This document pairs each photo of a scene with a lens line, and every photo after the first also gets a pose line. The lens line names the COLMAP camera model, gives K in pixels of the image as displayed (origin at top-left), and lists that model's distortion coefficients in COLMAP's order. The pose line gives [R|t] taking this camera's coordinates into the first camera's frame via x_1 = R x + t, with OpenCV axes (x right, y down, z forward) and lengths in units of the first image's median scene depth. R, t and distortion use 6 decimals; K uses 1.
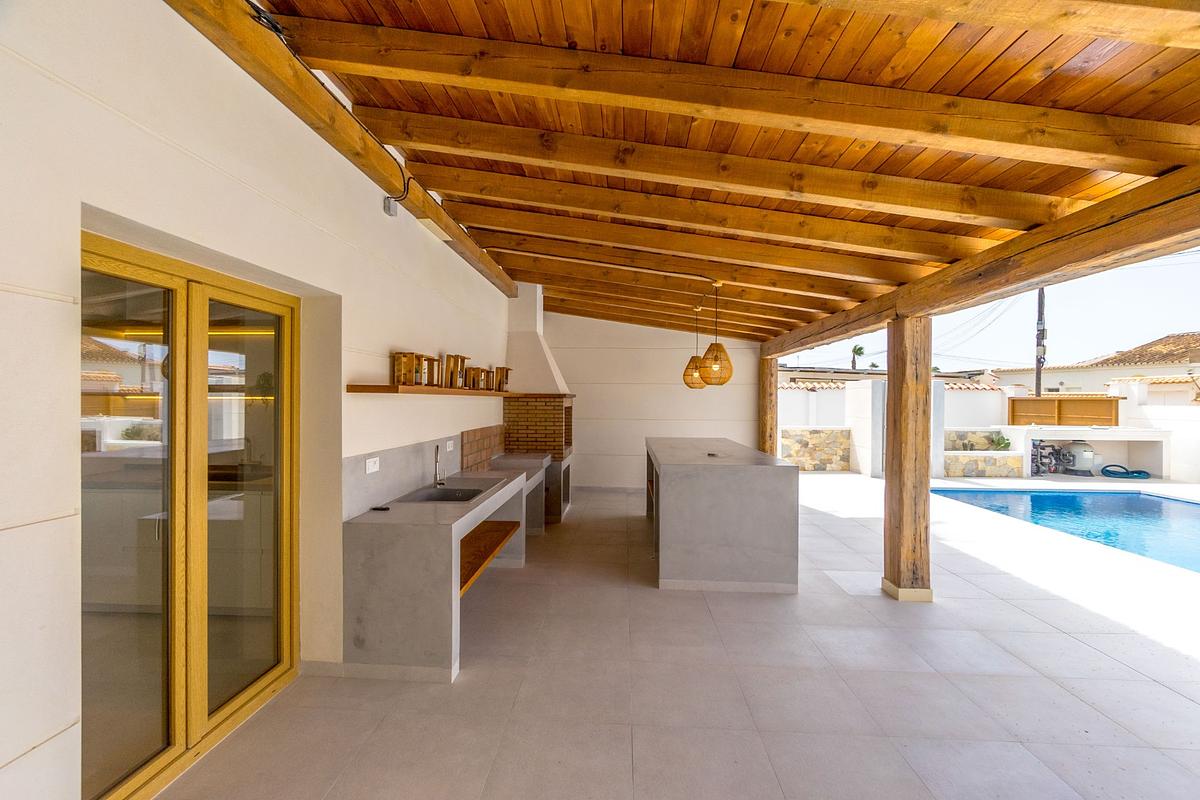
lens RADIAL K [[516.6, 0, 606.4], [0, 516.6, 404.4], [0, 0, 1]] dist [-0.004501, 0.000170]
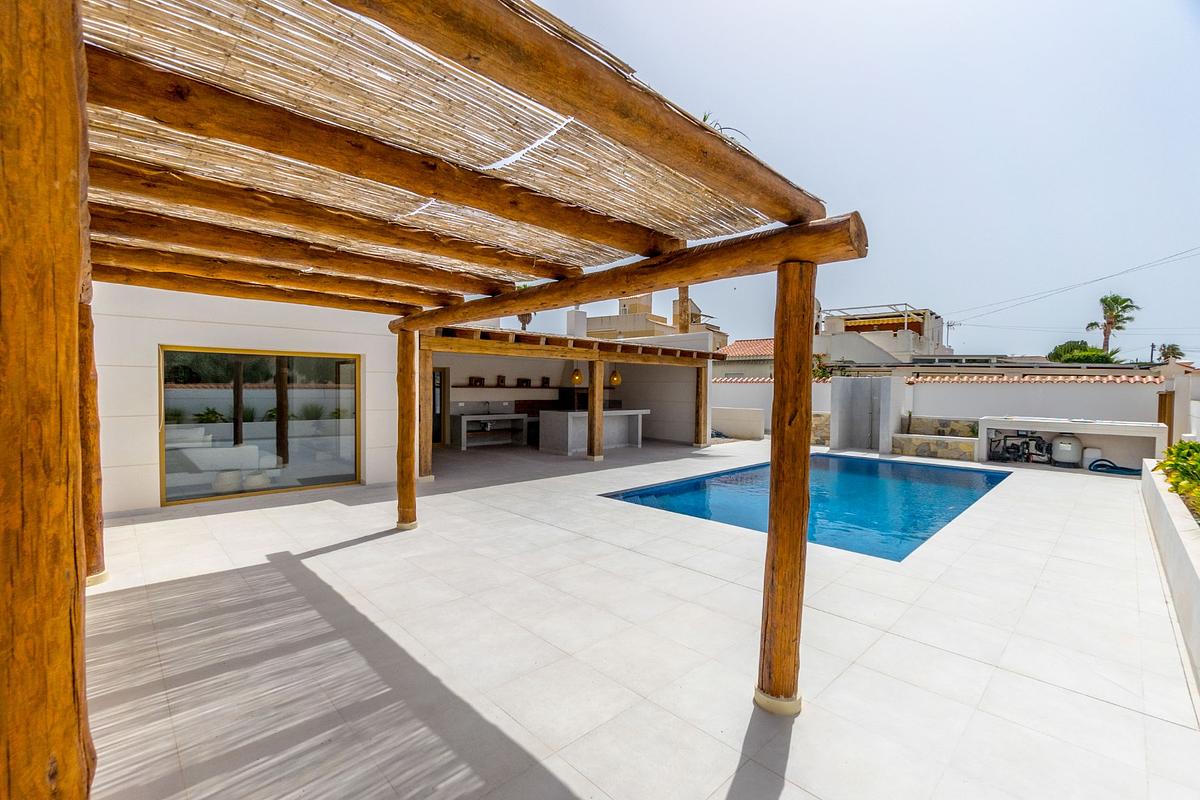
lens RADIAL K [[516.6, 0, 619.5], [0, 516.6, 397.7], [0, 0, 1]] dist [-0.004501, 0.000170]
pose [[0.739457, 0.014150, -0.673055, 1.816263], [-0.013360, 0.999891, 0.006343, 0.009938], [0.673071, 0.004301, 0.739566, -0.682475]]
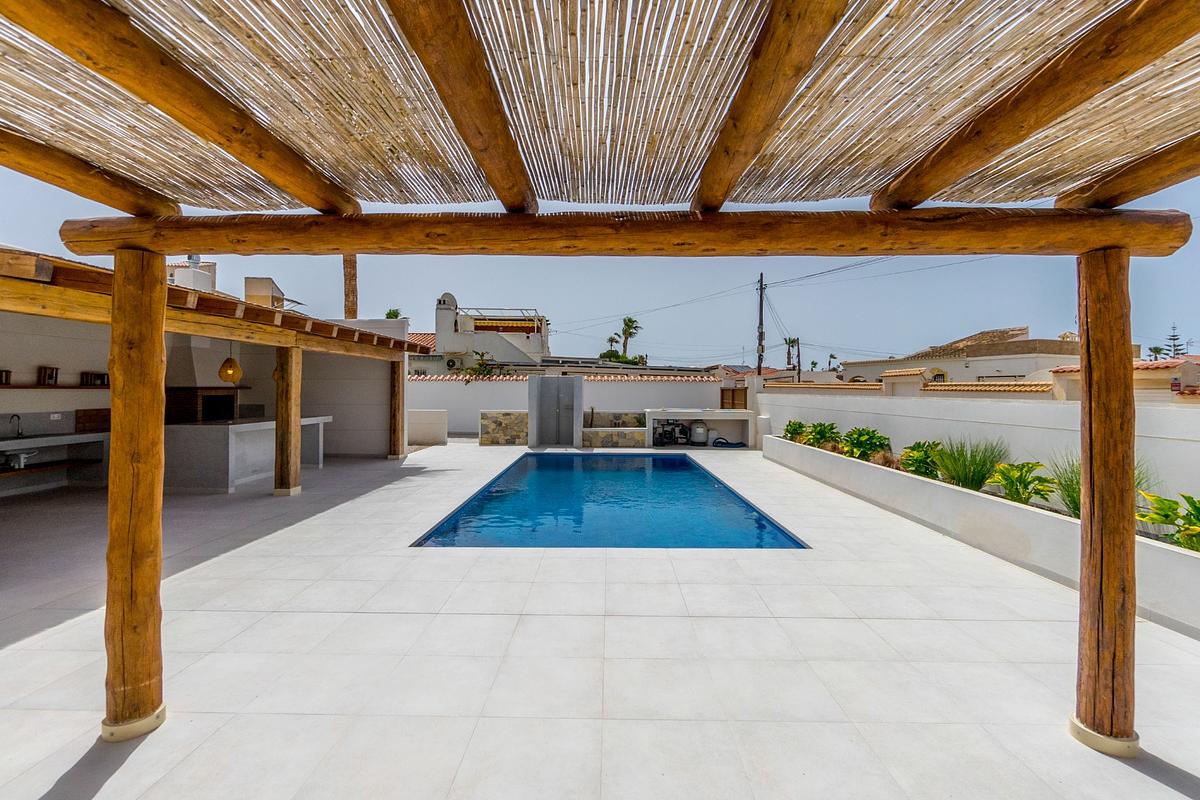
lens RADIAL K [[516.6, 0, 600.5], [0, 516.6, 390.8], [0, 0, 1]] dist [-0.004501, 0.000170]
pose [[0.999635, -0.003470, 0.026799, 1.194759], [0.003677, 0.999964, -0.007705, 0.007761], [-0.026771, 0.007800, 0.999611, -0.642764]]
